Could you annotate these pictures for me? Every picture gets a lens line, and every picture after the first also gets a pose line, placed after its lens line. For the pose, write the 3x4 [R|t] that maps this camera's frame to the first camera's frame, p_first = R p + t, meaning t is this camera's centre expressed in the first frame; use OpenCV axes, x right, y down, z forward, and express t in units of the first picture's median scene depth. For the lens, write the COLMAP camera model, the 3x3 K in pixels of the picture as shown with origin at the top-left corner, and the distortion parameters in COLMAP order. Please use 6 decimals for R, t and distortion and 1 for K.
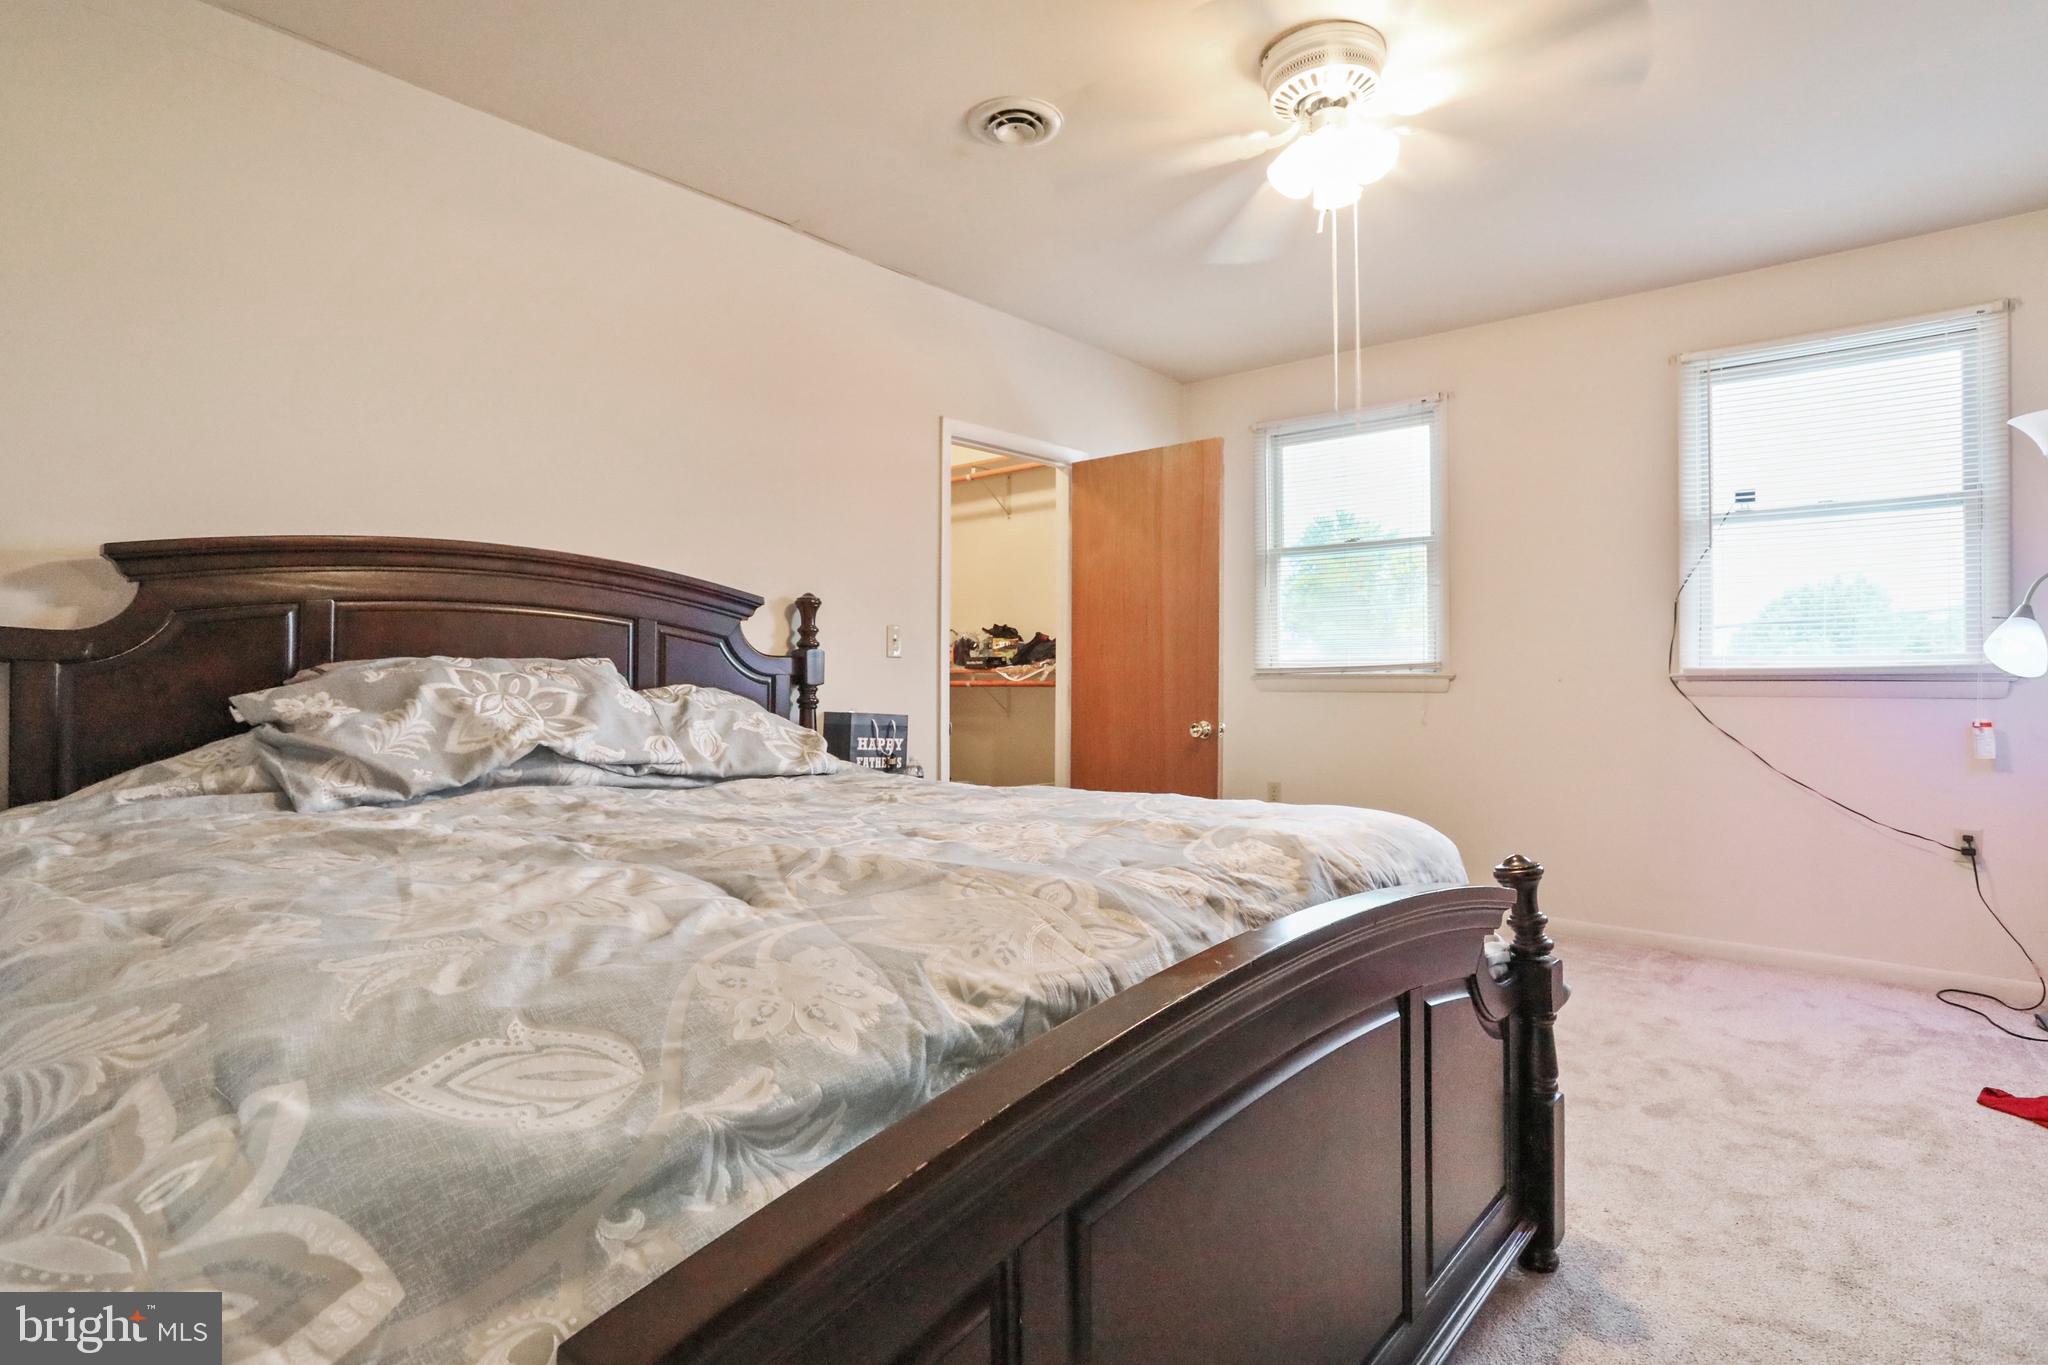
lens RADIAL K [[1069.4, 0, 1029.7], [0, 1069.4, 661.0], [0, 0, 1]] dist [-0.000063, 0.000164]
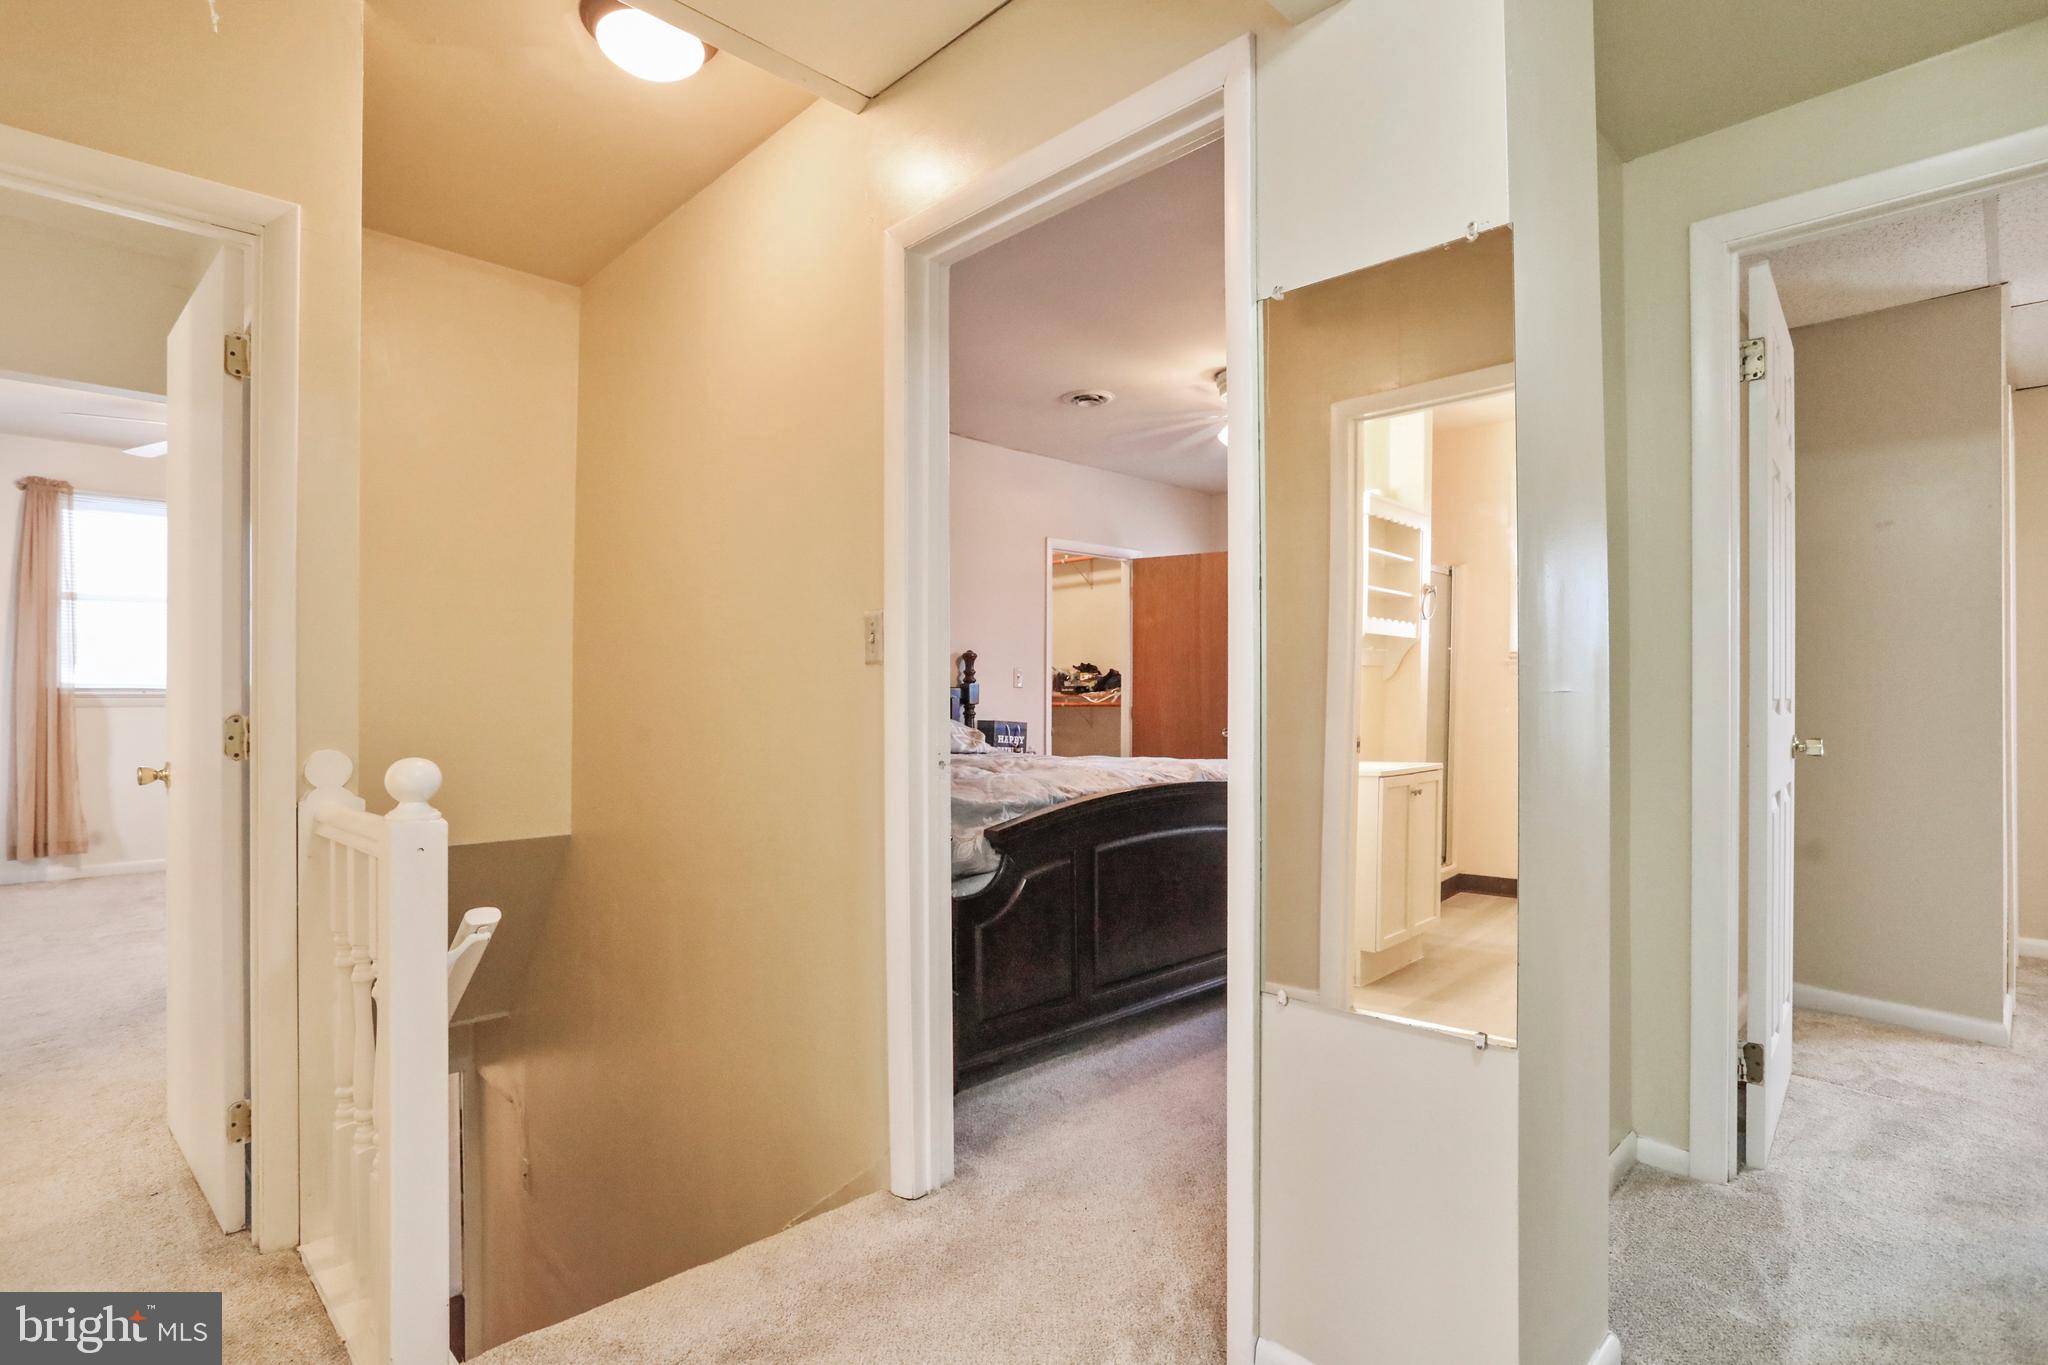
lens RADIAL K [[1013.9, 0, 1025.8], [0, 1013.9, 685.3], [0, 0, 1]] dist [0.000540, 0.002340]
pose [[0.995620, -0.003036, -0.093445, 0.029125], [0.002988, 0.999995, -0.000652, -0.005502], [0.093447, 0.000370, 0.995624, -0.522649]]
